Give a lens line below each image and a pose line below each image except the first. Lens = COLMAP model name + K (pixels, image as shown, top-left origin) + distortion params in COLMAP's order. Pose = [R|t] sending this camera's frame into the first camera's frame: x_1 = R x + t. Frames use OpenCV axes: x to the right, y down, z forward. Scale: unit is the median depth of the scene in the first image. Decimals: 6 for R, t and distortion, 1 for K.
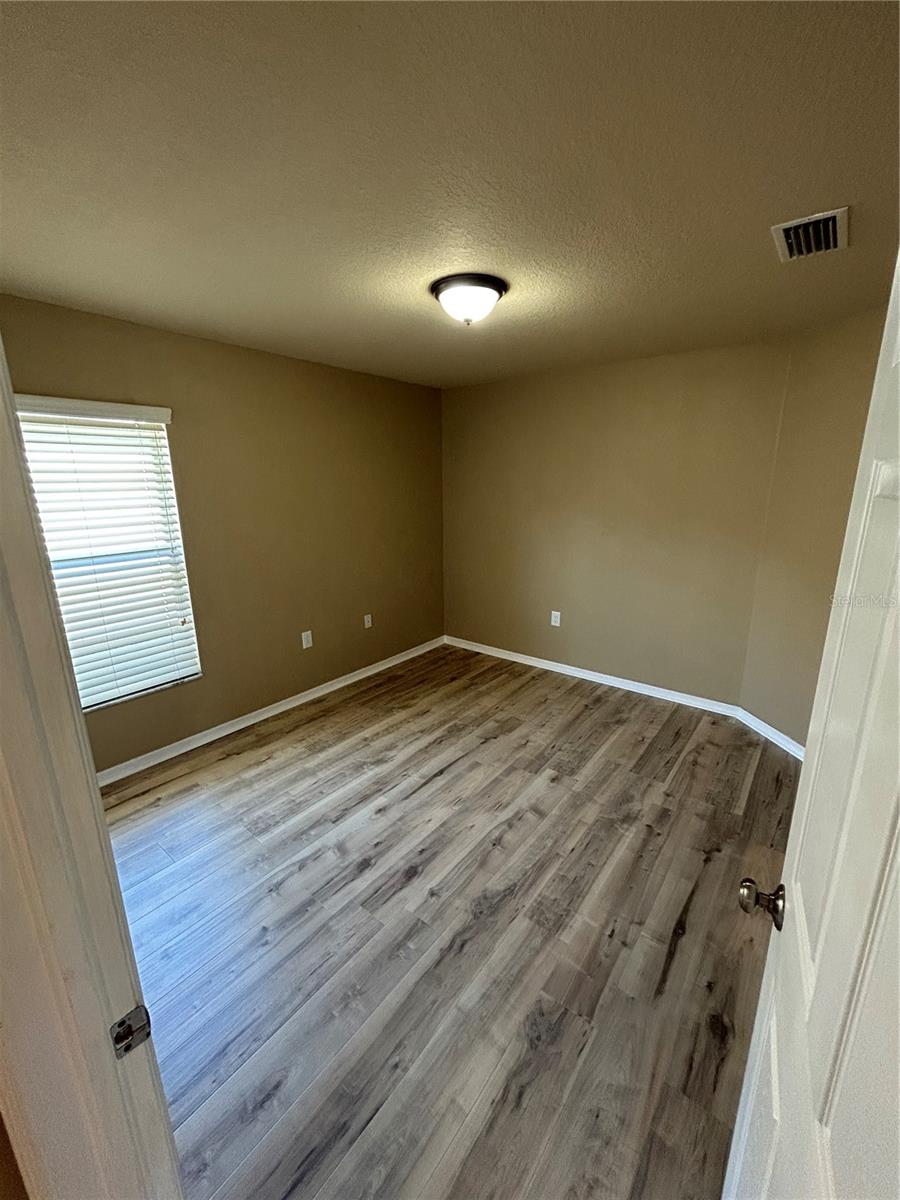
lens RADIAL K [[479.7, 0, 445.8], [0, 479.7, 598.7], [0, 0, 1]] dist [0.016431, 0.000360]
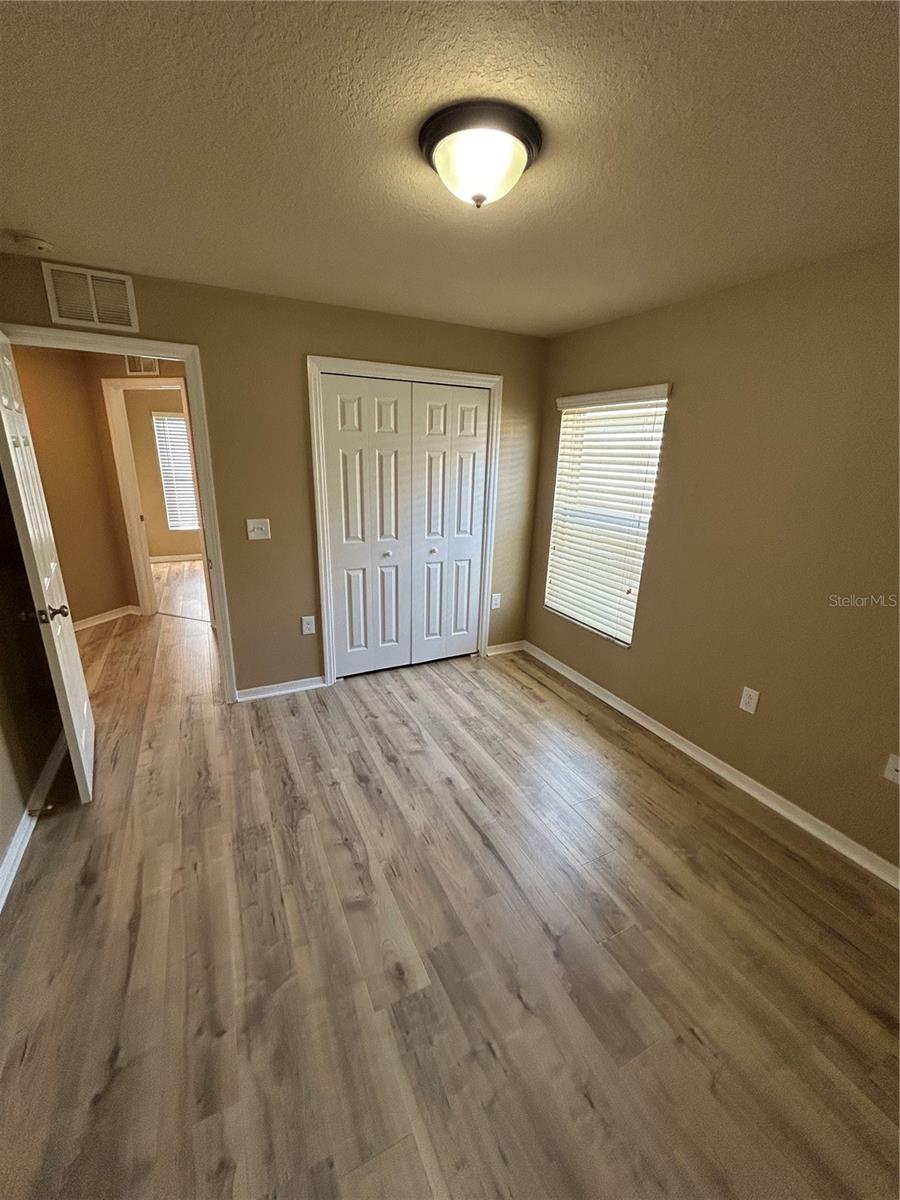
lens RADIAL K [[479.7, 0, 449.8], [0, 479.7, 598.9], [0, 0, 1]] dist [0.016431, 0.000360]
pose [[-0.408577, 0.270302, -0.871781, 0.687453], [-0.243230, 0.888357, 0.389436, -0.319147], [0.879718, 0.371158, -0.297217, 1.229329]]
